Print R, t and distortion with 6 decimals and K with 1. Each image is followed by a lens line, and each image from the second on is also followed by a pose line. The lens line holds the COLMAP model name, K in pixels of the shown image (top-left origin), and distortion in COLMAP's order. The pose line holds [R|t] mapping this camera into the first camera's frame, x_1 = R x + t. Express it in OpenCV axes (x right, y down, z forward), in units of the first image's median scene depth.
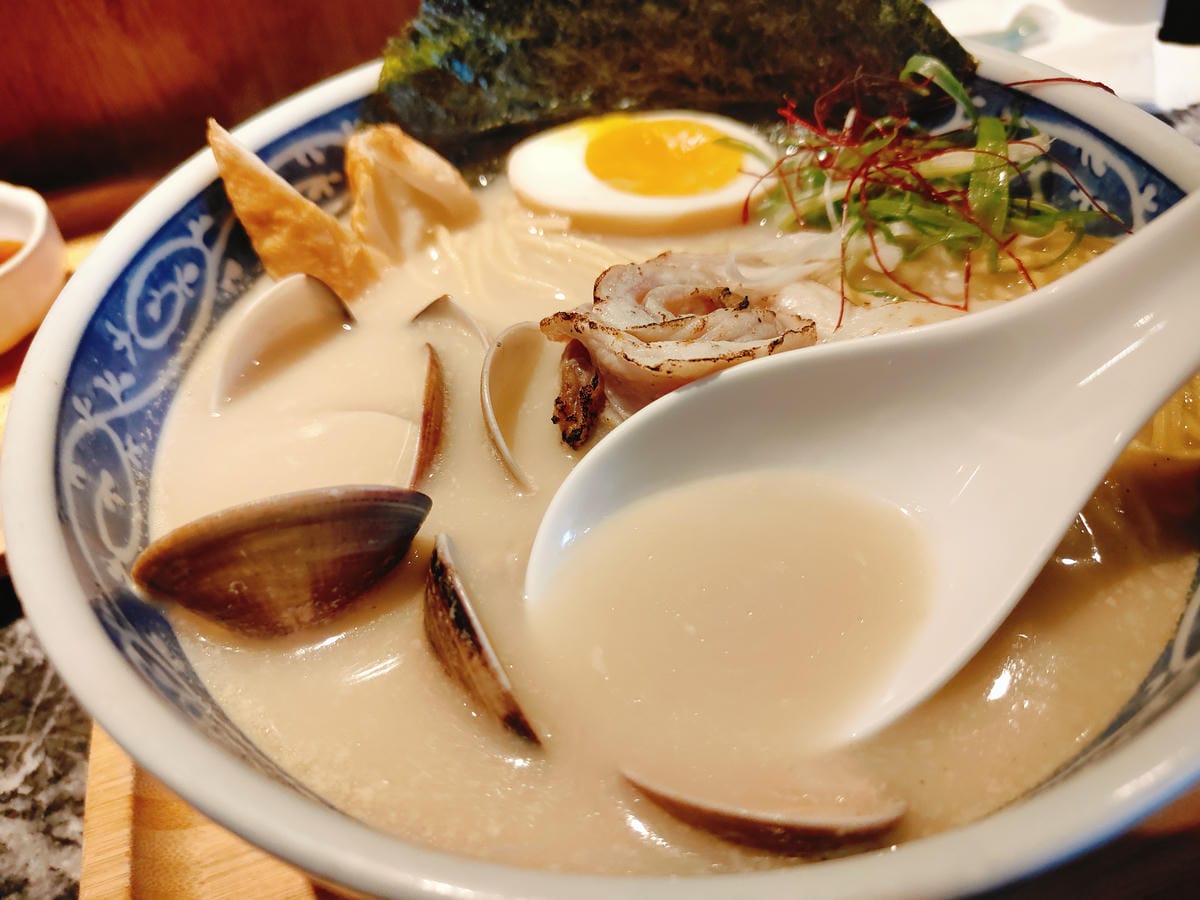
lens RADIAL K [[935.7, 0, 600.0], [0, 935.7, 450.0], [0, 0, 1]] dist [-0.021256, 0.003324]
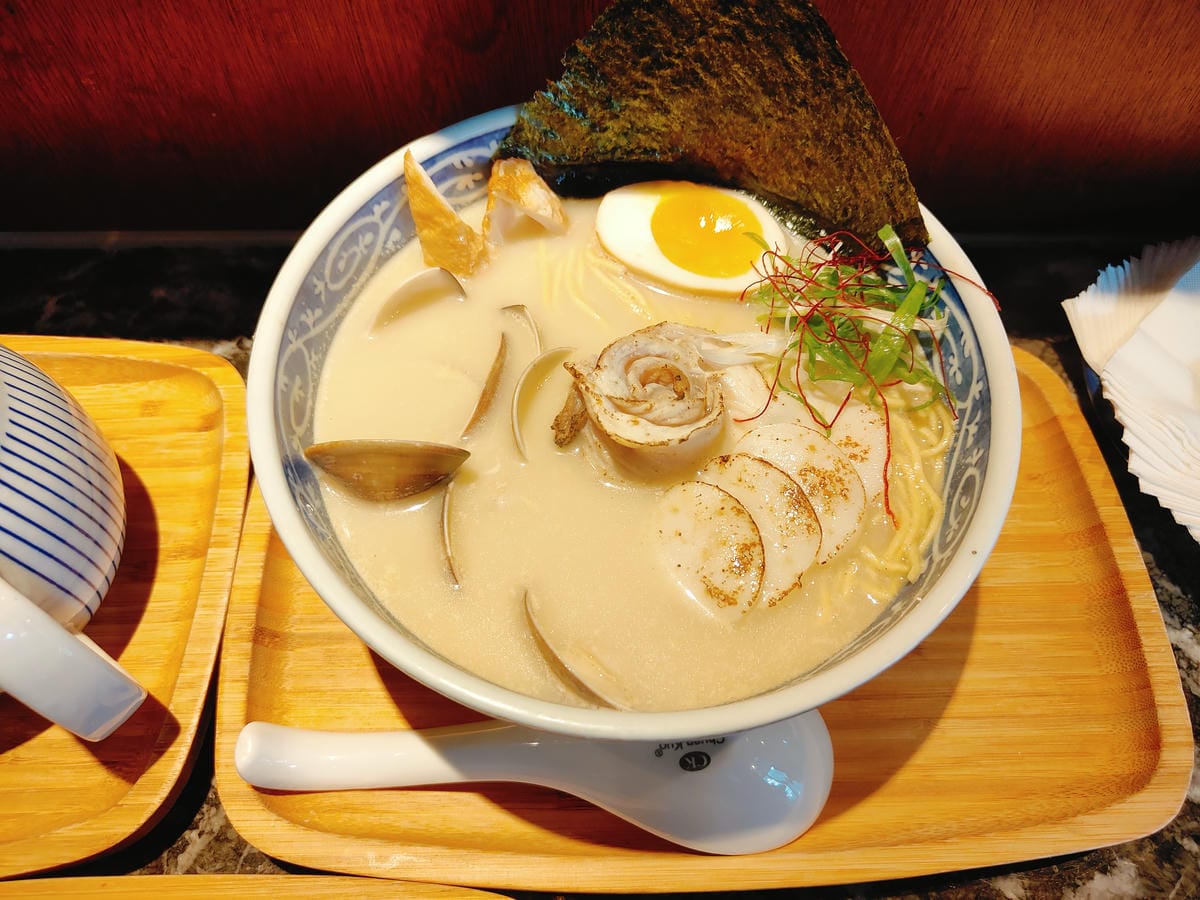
lens RADIAL K [[935.7, 0, 600.0], [0, 935.7, 450.0], [0, 0, 1]] dist [-0.021256, 0.003324]
pose [[0.951842, 0.302310, -0.051042, 0.118235], [-0.279108, 0.923324, 0.263763, -0.419169], [0.126866, -0.236814, 0.963236, -0.567571]]
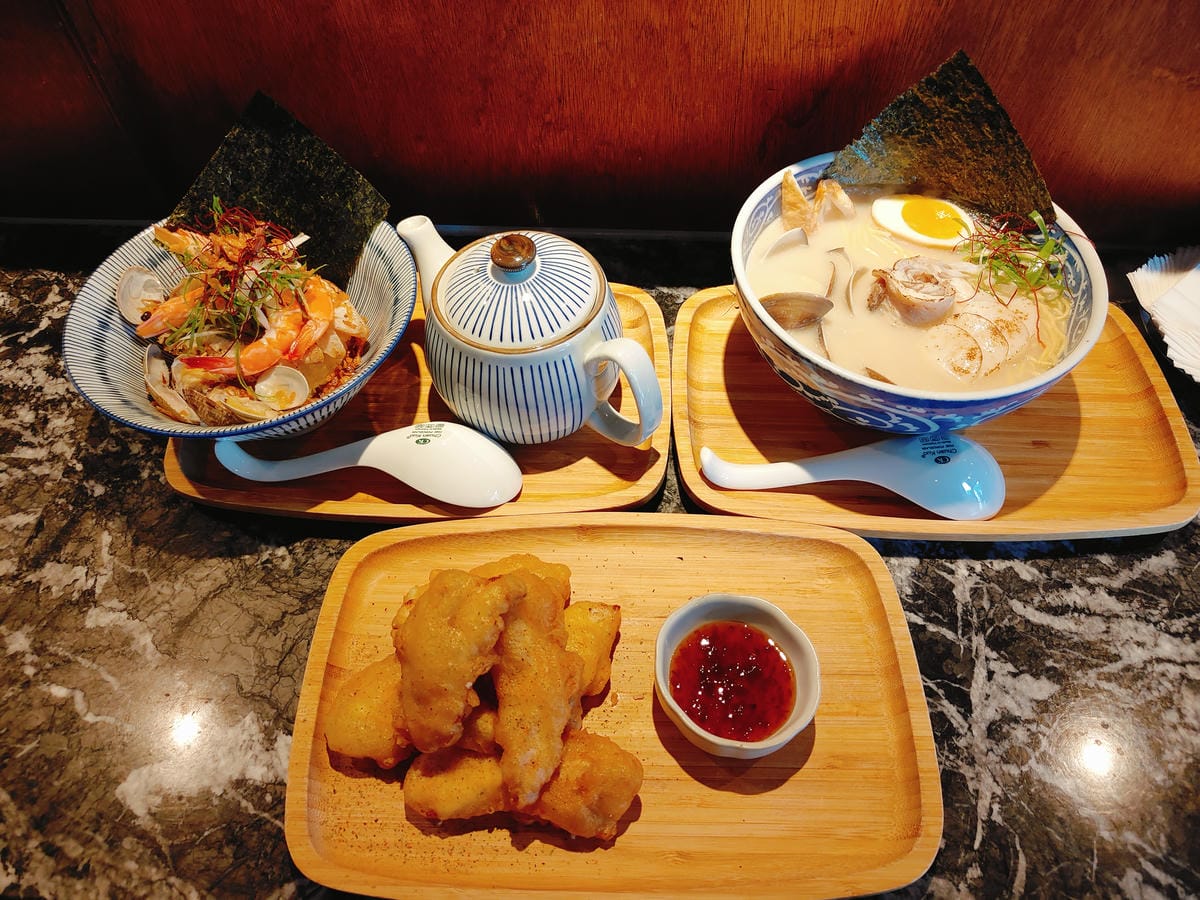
lens RADIAL K [[907.3, 0, 601.1], [0, 907.3, 435.2], [0, 0, 1]] dist [0.000804, 0.001089]
pose [[0.932425, 0.331166, -0.144614, -0.291553], [-0.304248, 0.935372, 0.180313, 0.122283], [0.194981, -0.124130, 0.972920, -2.281023]]
